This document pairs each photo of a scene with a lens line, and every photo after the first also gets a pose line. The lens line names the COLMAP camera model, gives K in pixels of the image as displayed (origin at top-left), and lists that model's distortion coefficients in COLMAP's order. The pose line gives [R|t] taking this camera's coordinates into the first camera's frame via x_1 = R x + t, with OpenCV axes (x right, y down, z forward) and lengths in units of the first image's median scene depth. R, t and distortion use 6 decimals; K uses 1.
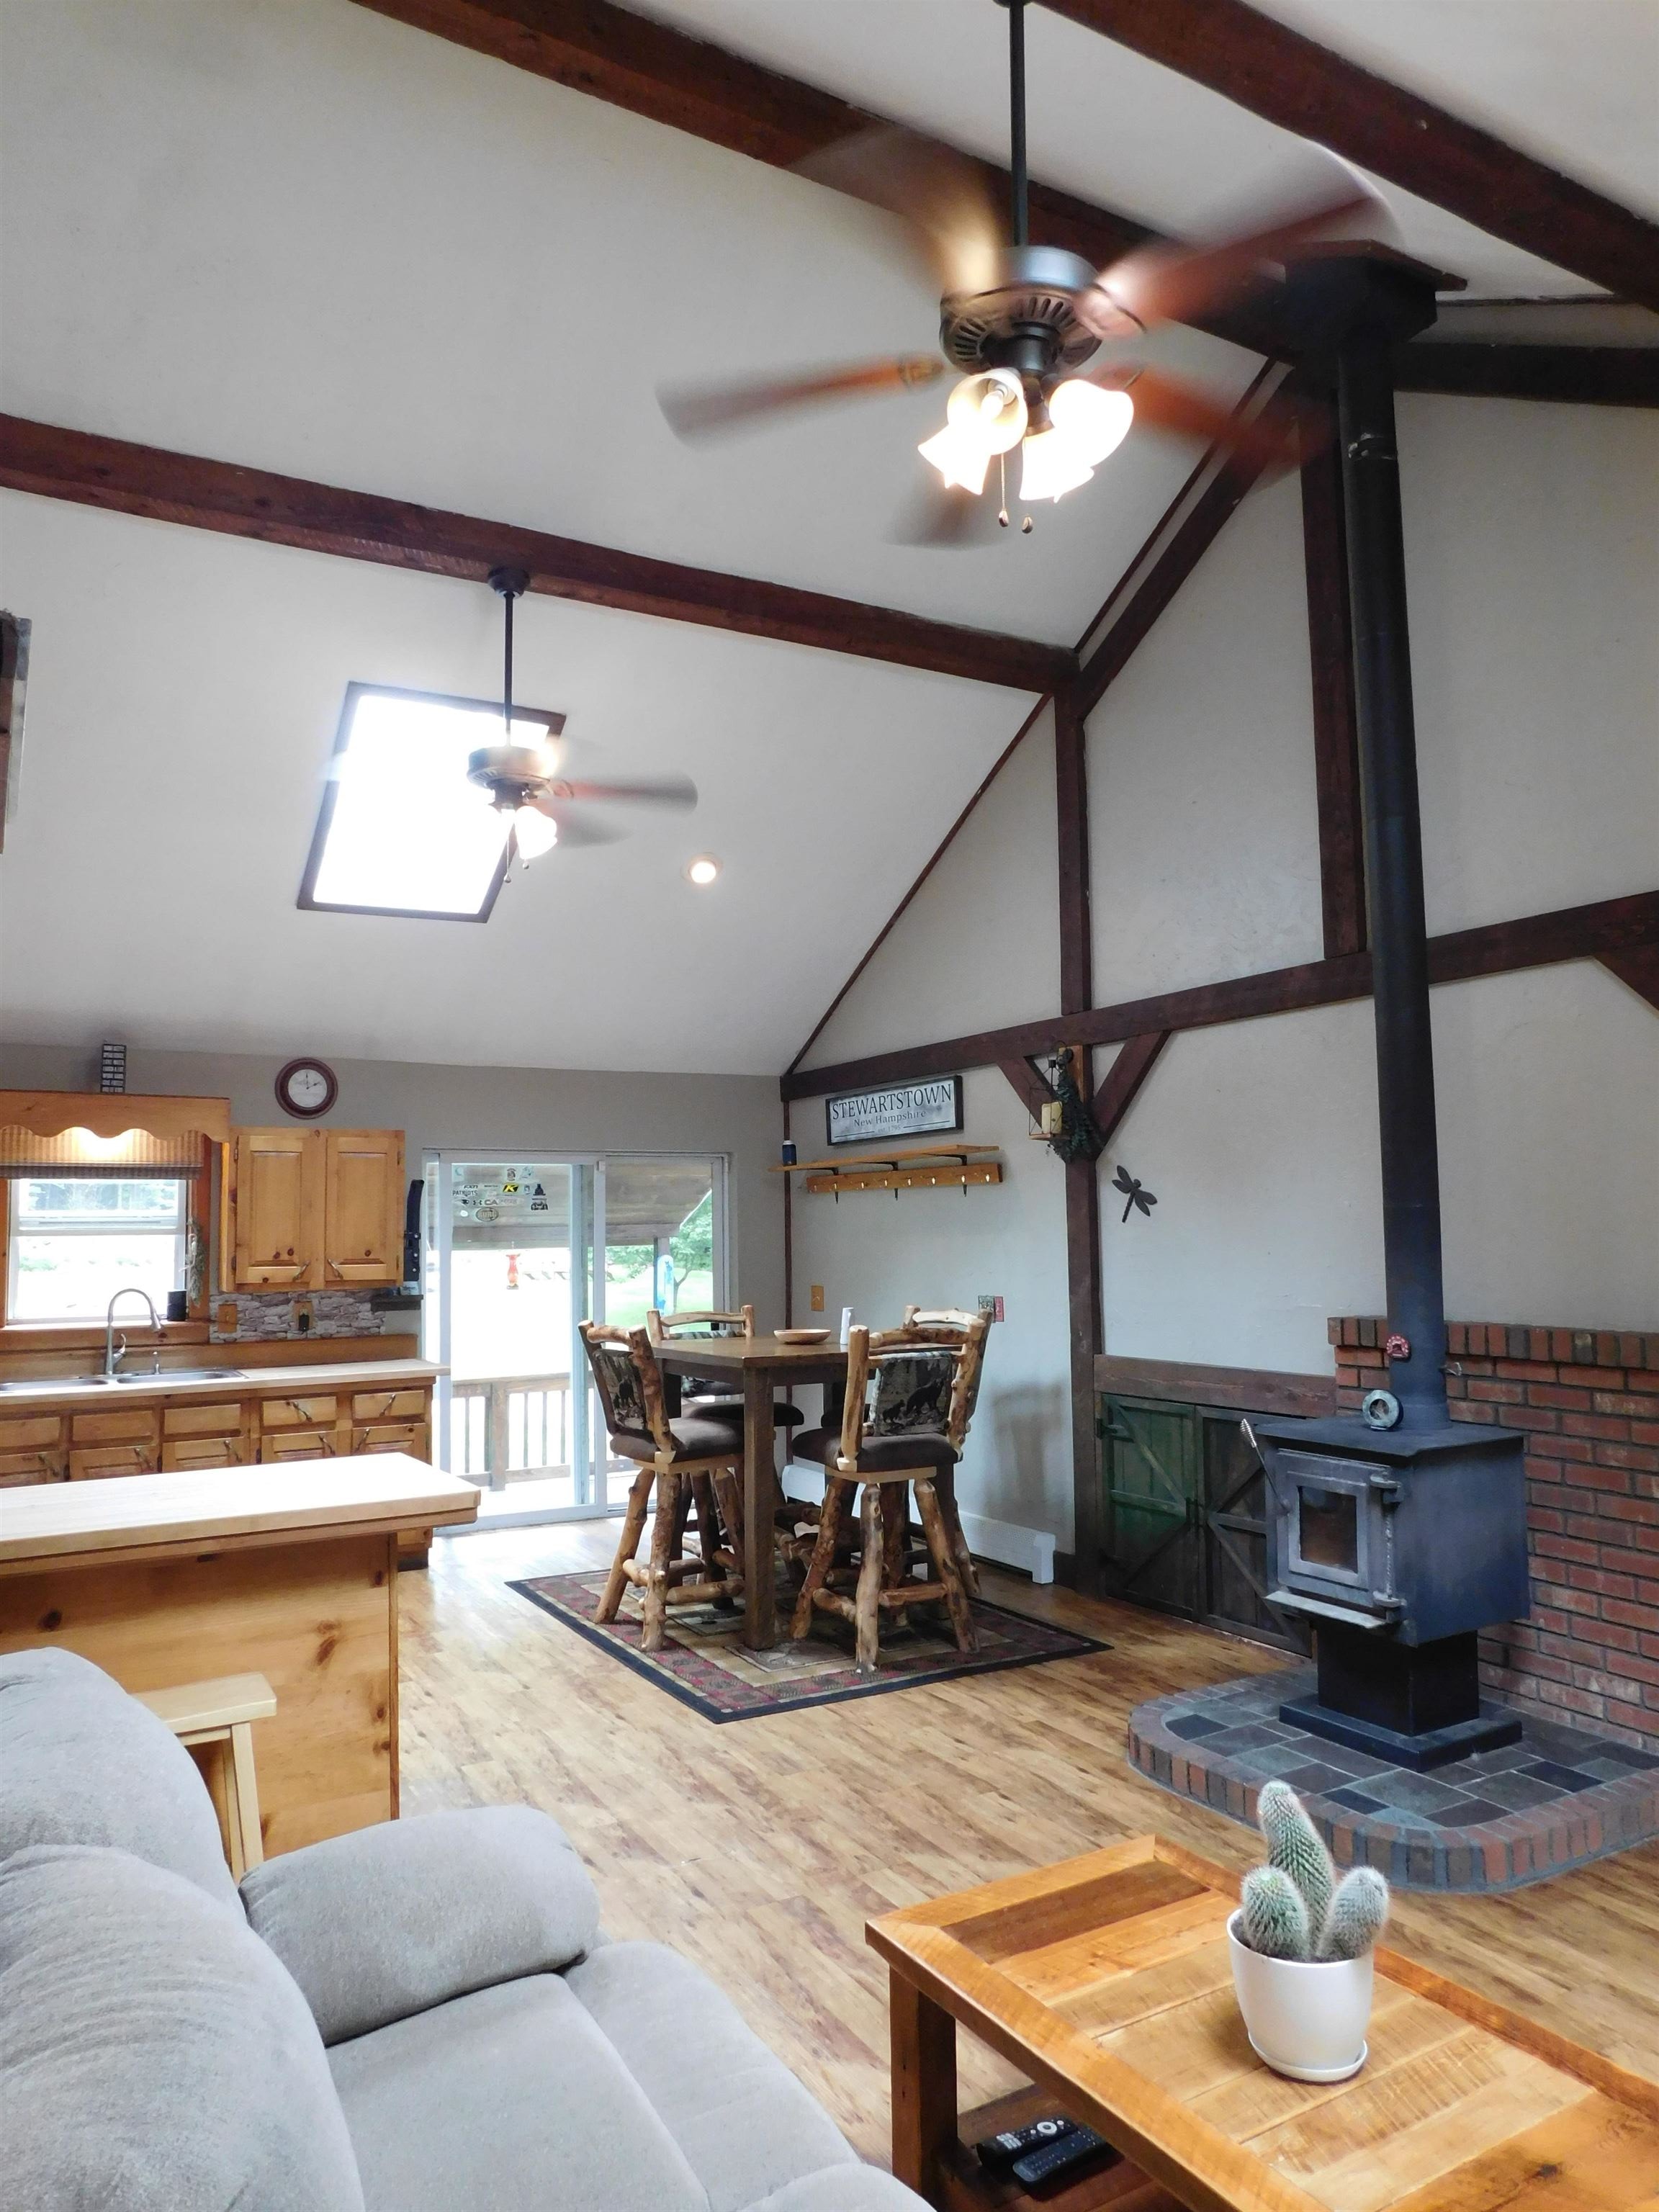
lens RADIAL K [[1502.0, 0, 817.5], [0, 1502.0, 1092.7], [0, 0, 1]] dist [-0.055514, 0.074352]
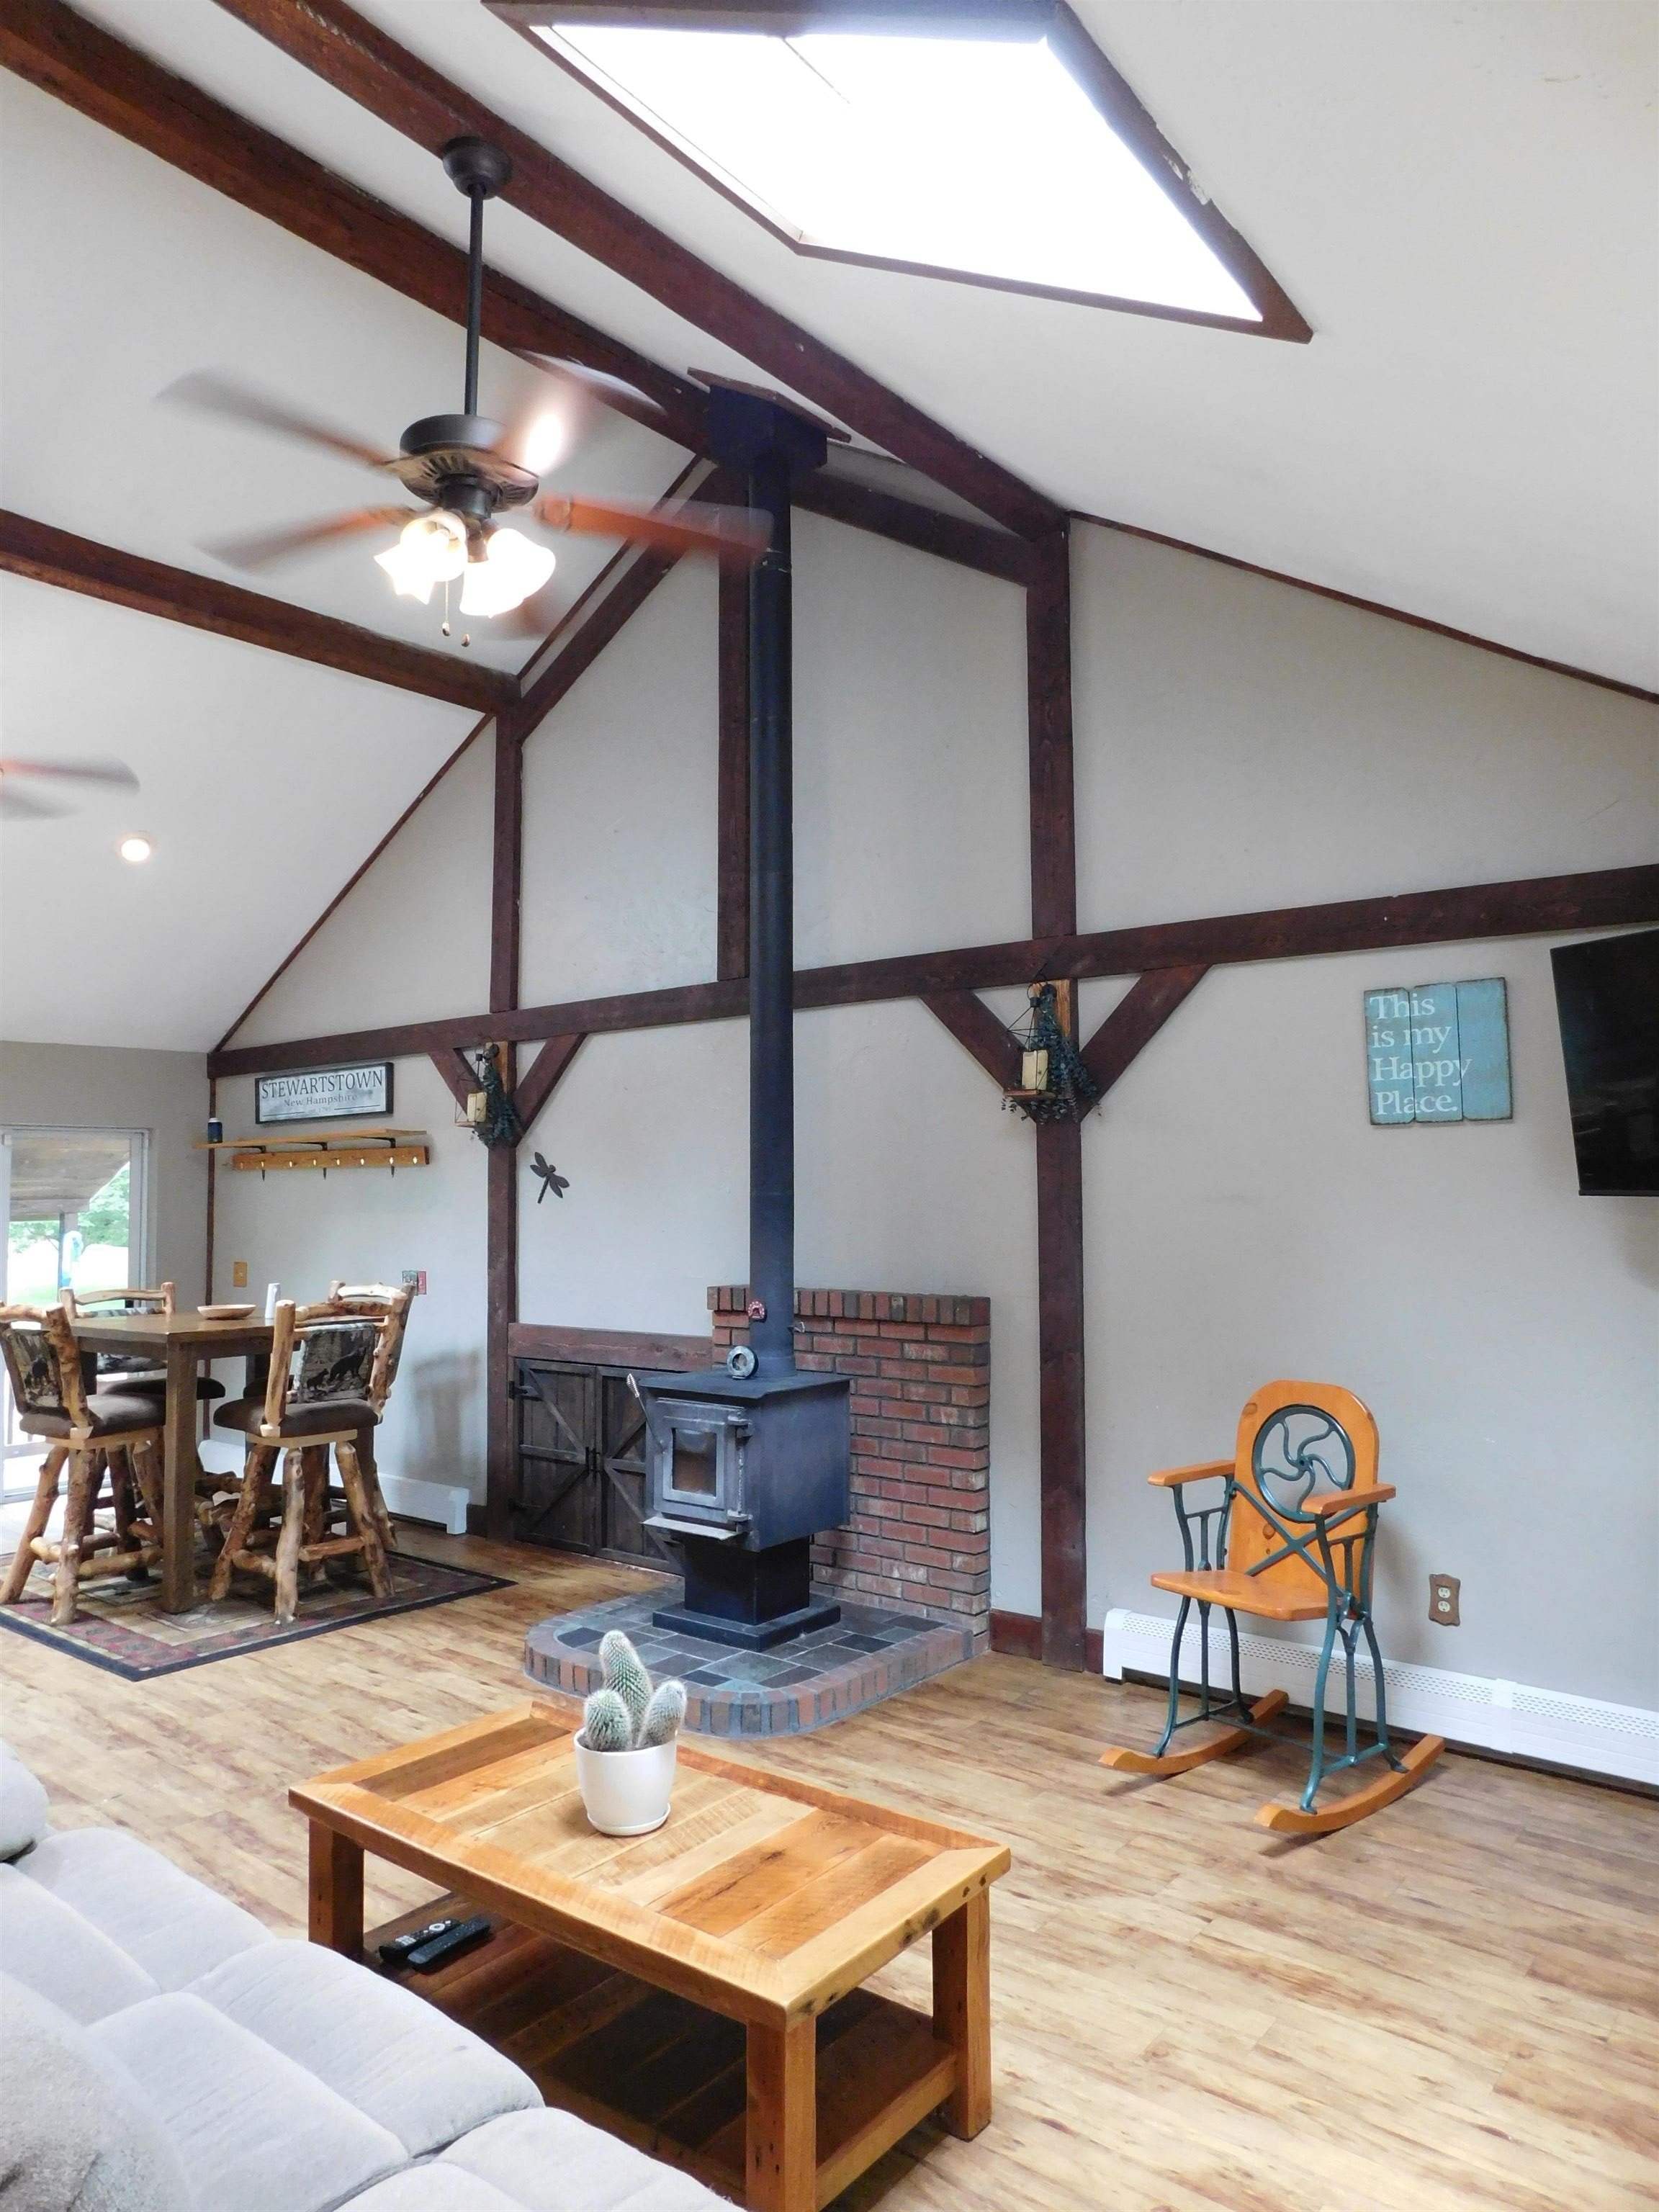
lens RADIAL K [[1502.0, 0, 817.5], [0, 1502.0, 1092.7], [0, 0, 1]] dist [-0.055514, 0.074352]
pose [[0.931221, 0.029344, 0.363271, -0.010017], [-0.036086, 0.999279, 0.011786, -0.017446], [-0.362663, -0.024084, 0.931609, -0.116987]]
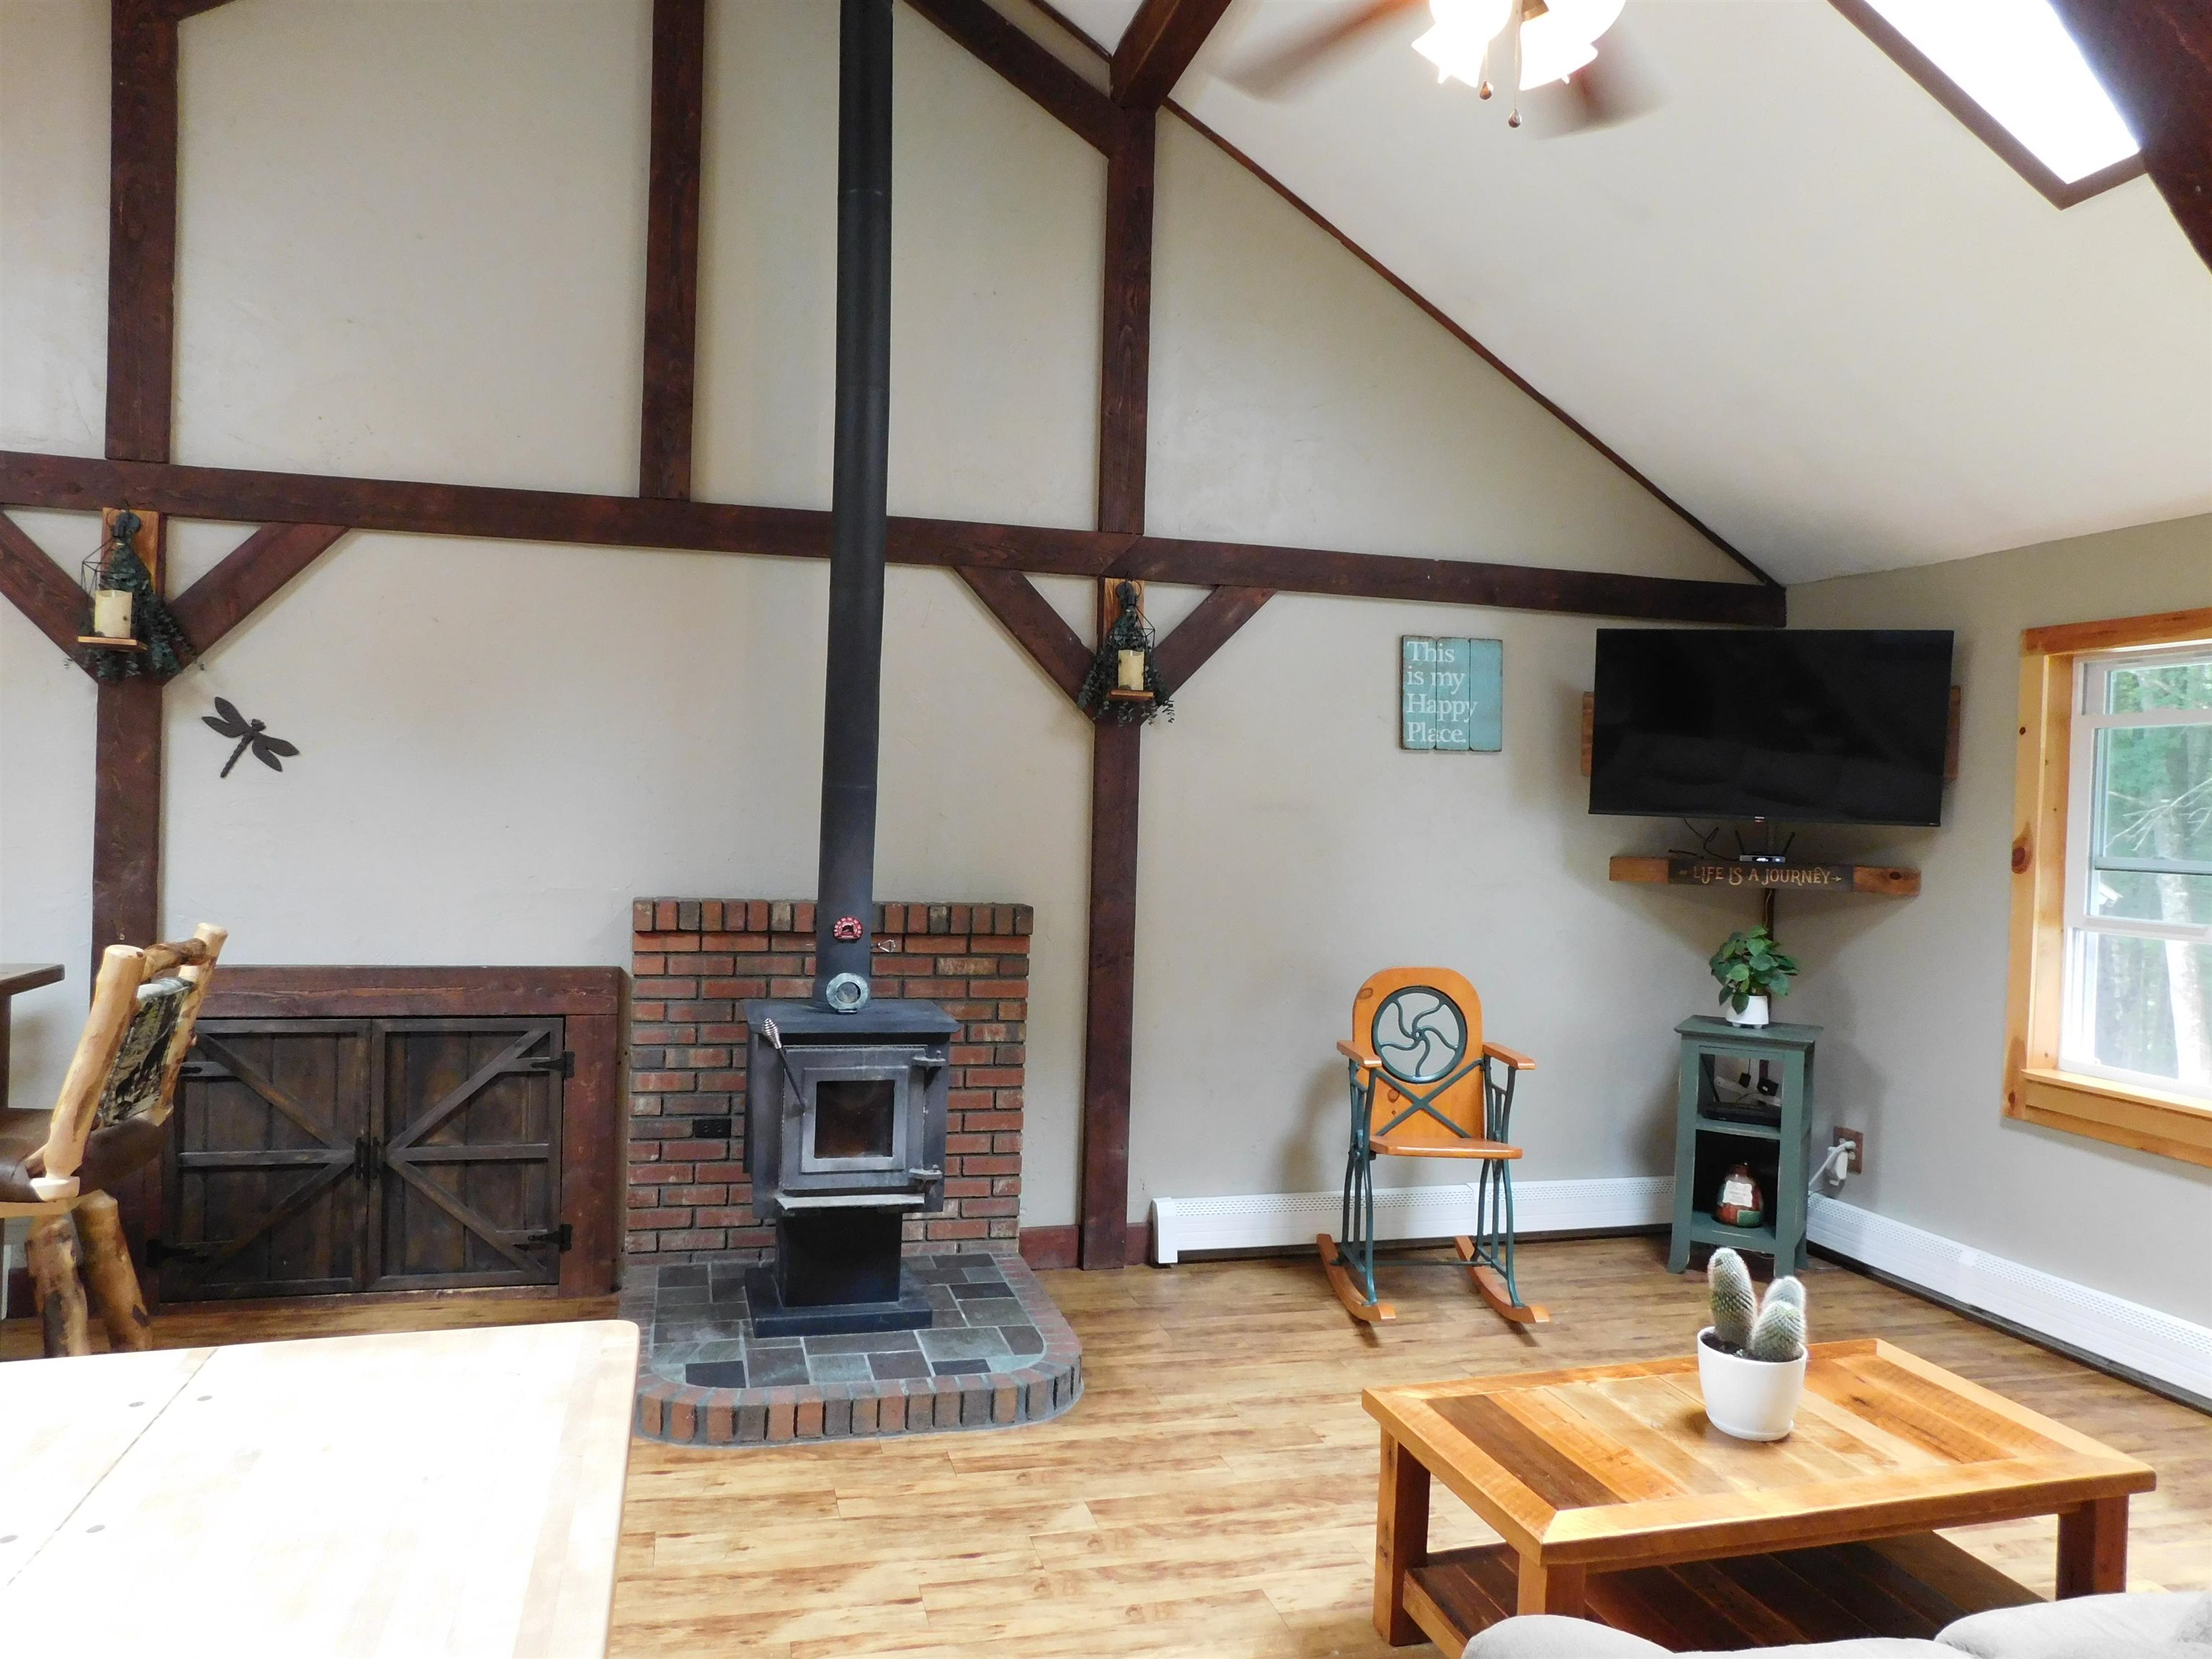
lens RADIAL K [[1479.8, 0, 1128.3], [0, 1479.8, 826.4], [0, 0, 1]] dist [-0.061552, 0.051939]
pose [[0.233710, 0.010434, 0.972250, -0.406113], [-0.122499, 0.992291, 0.018797, 0.049713], [-0.964559, -0.123493, 0.233186, 0.472815]]
